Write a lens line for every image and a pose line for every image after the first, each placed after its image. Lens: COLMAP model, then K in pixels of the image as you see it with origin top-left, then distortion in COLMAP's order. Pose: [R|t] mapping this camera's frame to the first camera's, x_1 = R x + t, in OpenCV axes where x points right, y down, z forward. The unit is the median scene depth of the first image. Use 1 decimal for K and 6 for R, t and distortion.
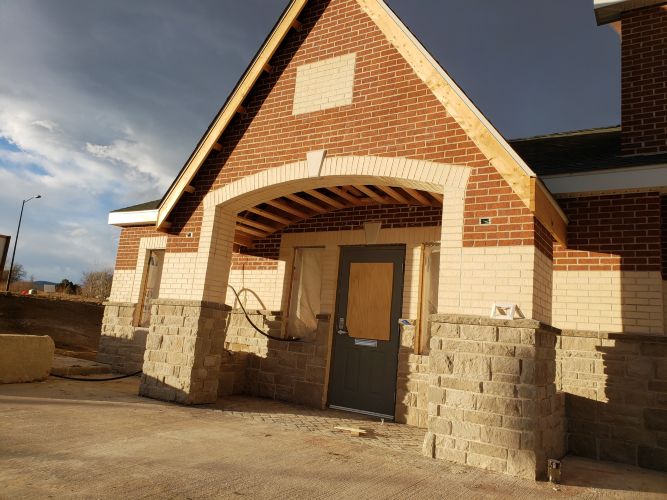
lens RADIAL K [[498.5, 0, 331.1], [0, 498.5, 244.9], [0, 0, 1]] dist [-0.015611, -0.015126]
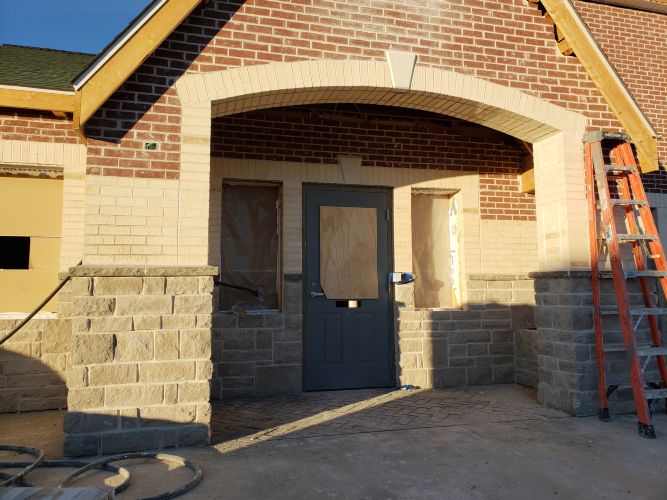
lens RADIAL K [[498.5, 0, 332.3], [0, 498.5, 250.0], [0, 0, 1]] dist [-0.015611, -0.015126]
pose [[0.696537, -0.029970, 0.716895, -0.544889], [-0.065721, 0.992262, 0.105337, 0.022591], [-0.714505, -0.120486, 0.689177, 0.474611]]
